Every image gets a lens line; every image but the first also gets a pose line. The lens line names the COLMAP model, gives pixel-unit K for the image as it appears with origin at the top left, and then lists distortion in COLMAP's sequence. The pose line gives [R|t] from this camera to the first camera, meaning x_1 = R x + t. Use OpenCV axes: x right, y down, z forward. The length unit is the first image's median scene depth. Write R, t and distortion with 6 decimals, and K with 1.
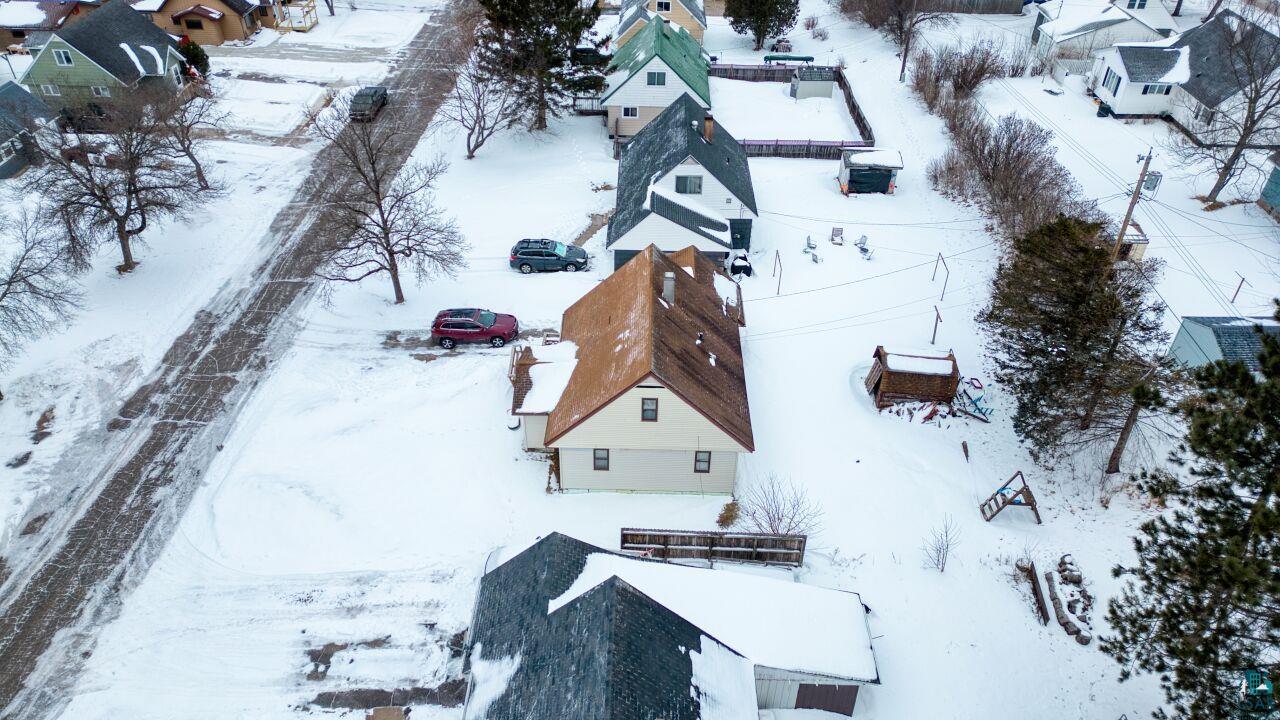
lens RADIAL K [[885.4, 0, 631.6], [0, 885.4, 355.6], [0, 0, 1]] dist [0.059984, -0.018158]
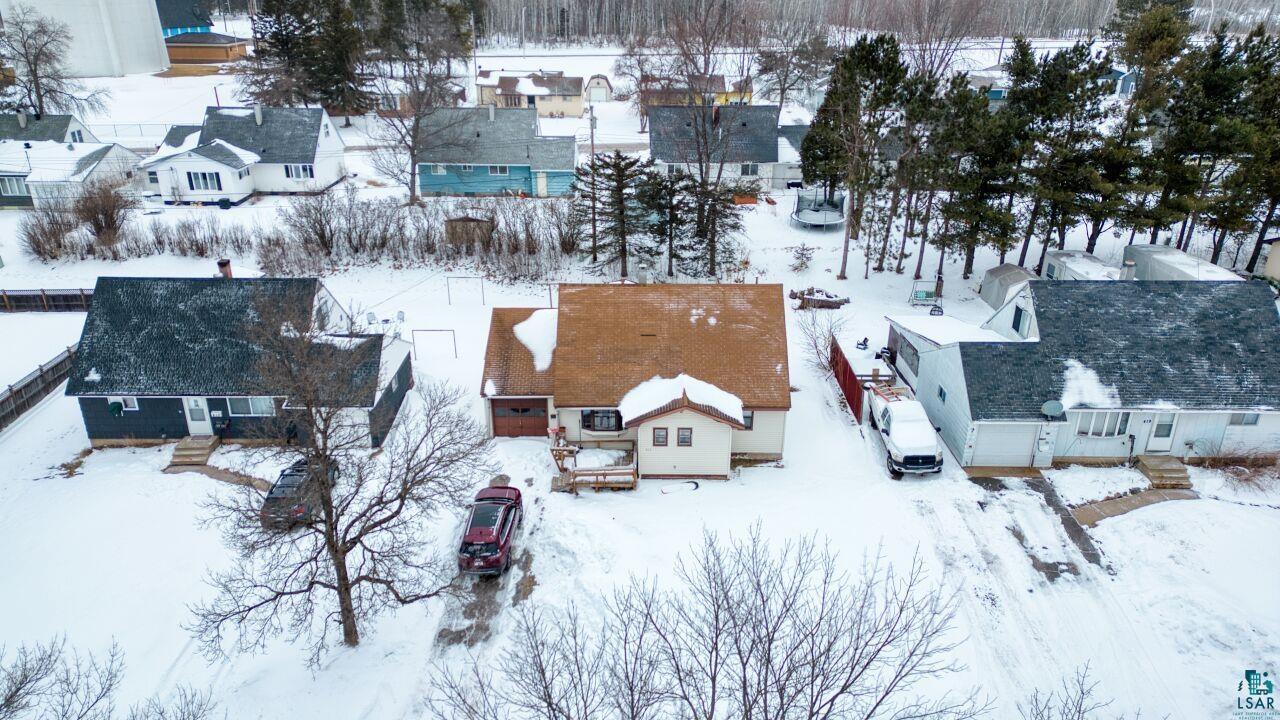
lens RADIAL K [[885.4, 0, 637.2], [0, 885.4, 360.4], [0, 0, 1]] dist [0.059984, -0.018158]
pose [[-0.021369, -0.406360, 0.913463, -1.171684], [0.595247, 0.728911, 0.338186, -0.452182], [-0.803259, 0.550963, 0.226308, 1.033081]]
